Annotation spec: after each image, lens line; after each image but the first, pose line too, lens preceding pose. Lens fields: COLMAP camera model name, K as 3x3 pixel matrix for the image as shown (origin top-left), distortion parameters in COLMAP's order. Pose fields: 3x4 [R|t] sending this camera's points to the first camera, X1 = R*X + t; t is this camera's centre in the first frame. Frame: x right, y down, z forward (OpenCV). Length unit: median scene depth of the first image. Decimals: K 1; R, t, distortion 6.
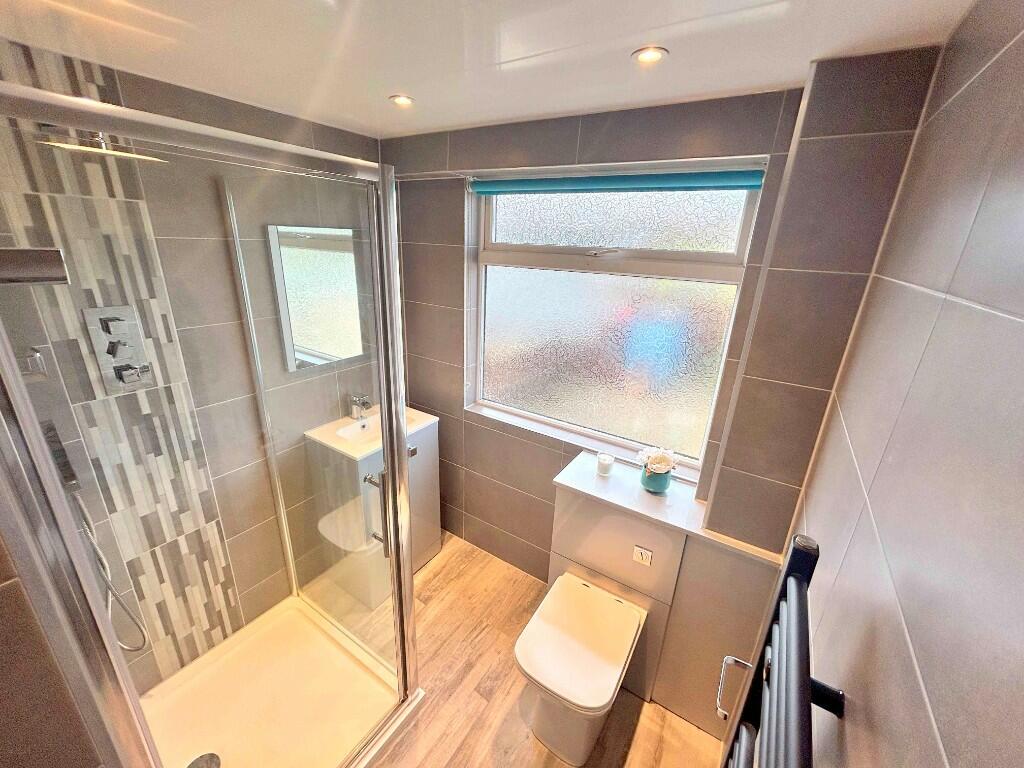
lens RADIAL K [[412.3, 0, 509.3], [0, 412.3, 384.8], [0, 0, 1]] dist [-0.000133, 0.000473]
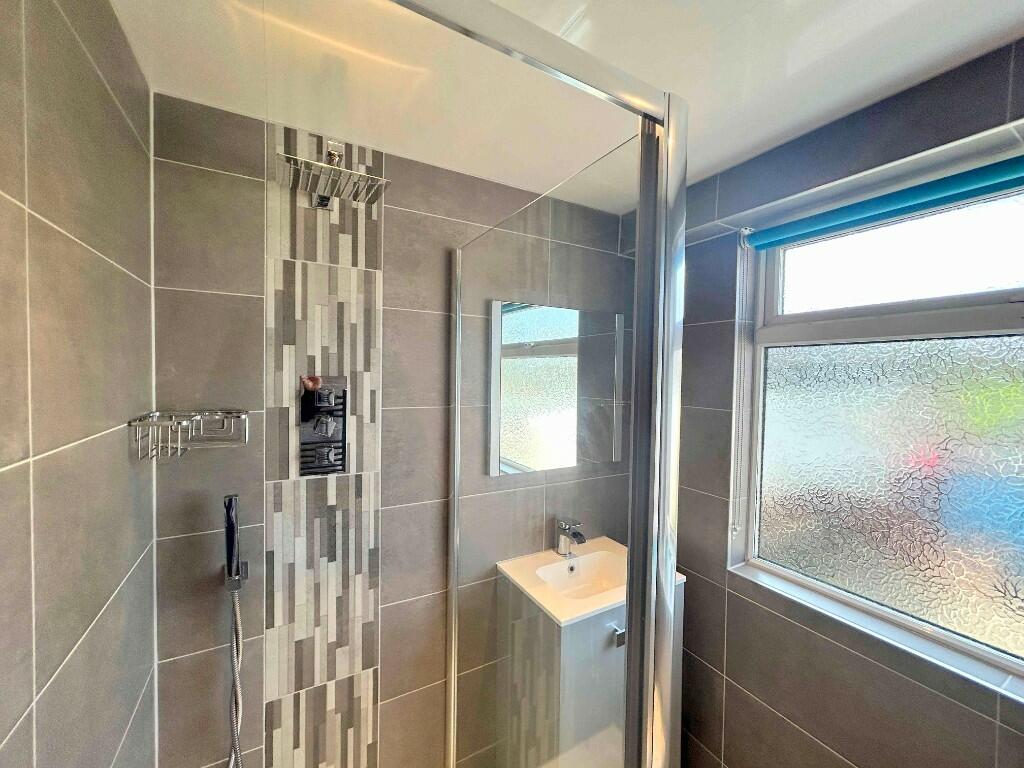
lens RADIAL K [[412.3, 0, 509.3], [0, 412.3, 384.8], [0, 0, 1]] dist [-0.000133, 0.000473]
pose [[0.889081, -0.013326, -0.457555, -0.159121], [-0.136475, 0.946400, -0.292749, 0.031774], [0.436931, 0.322722, 0.839608, 0.342393]]
